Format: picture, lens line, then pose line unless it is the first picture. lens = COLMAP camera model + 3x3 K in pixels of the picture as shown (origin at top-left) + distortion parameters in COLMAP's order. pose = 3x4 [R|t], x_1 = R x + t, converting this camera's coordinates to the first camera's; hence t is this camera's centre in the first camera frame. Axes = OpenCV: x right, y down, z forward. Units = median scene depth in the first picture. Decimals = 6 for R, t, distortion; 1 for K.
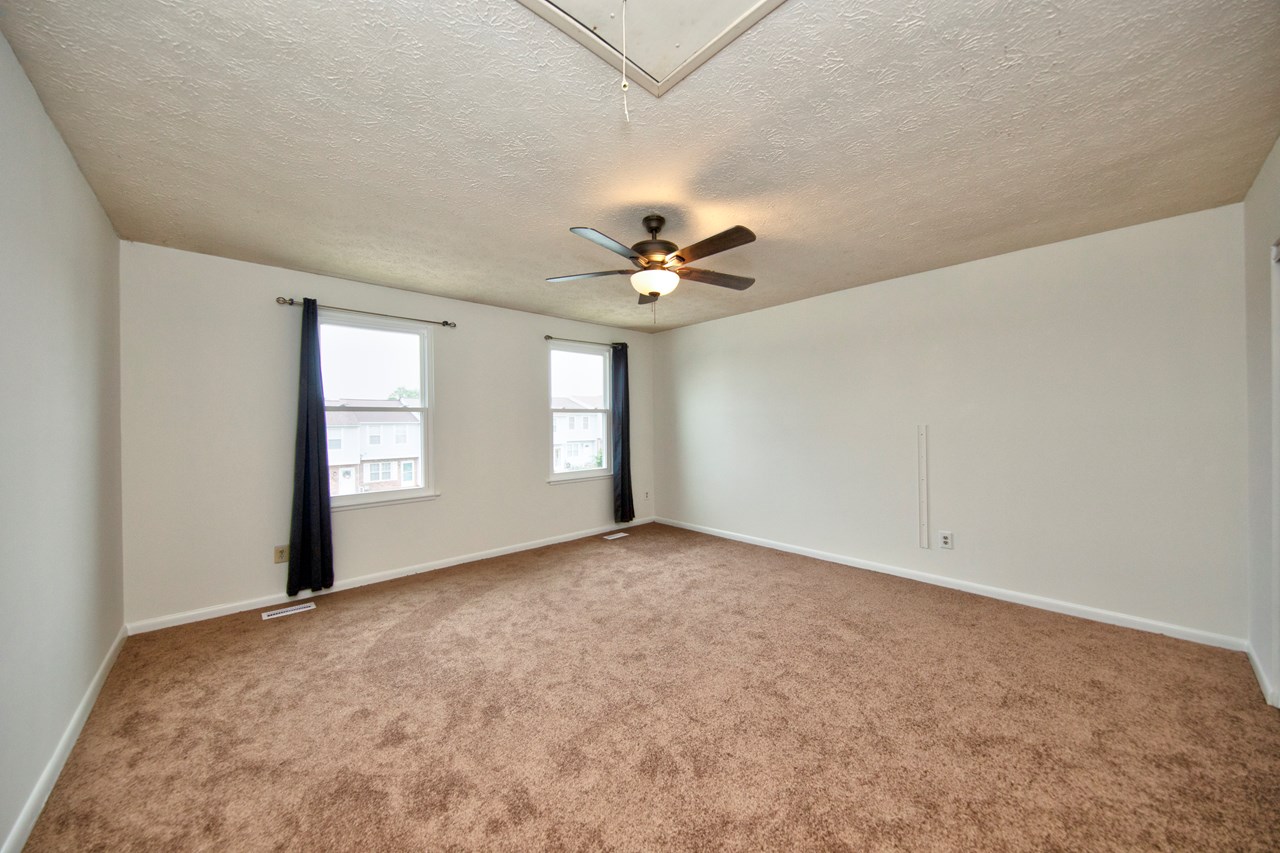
lens RADIAL K [[443.6, 0, 634.4], [0, 443.6, 423.7], [0, 0, 1]] dist [0.000027, -0.000101]
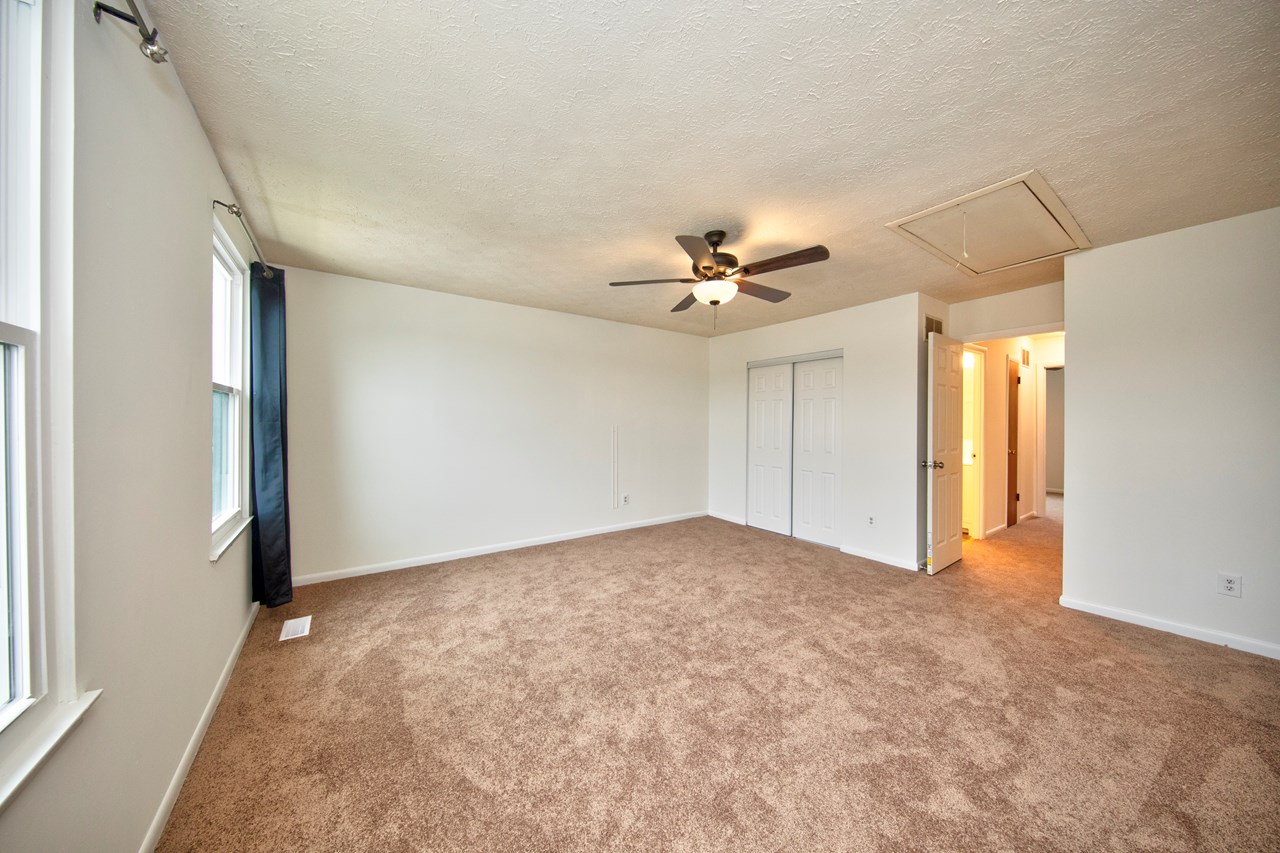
lens RADIAL K [[412.7, 0, 636.5], [0, 412.7, 423.2], [0, 0, 1]] dist [-0.001186, -0.000153]
pose [[0.120154, 0.013509, 0.992663, -0.665139], [-0.004662, 0.999904, -0.013043, 0.014182], [-0.992744, -0.003060, 0.120205, 0.722668]]
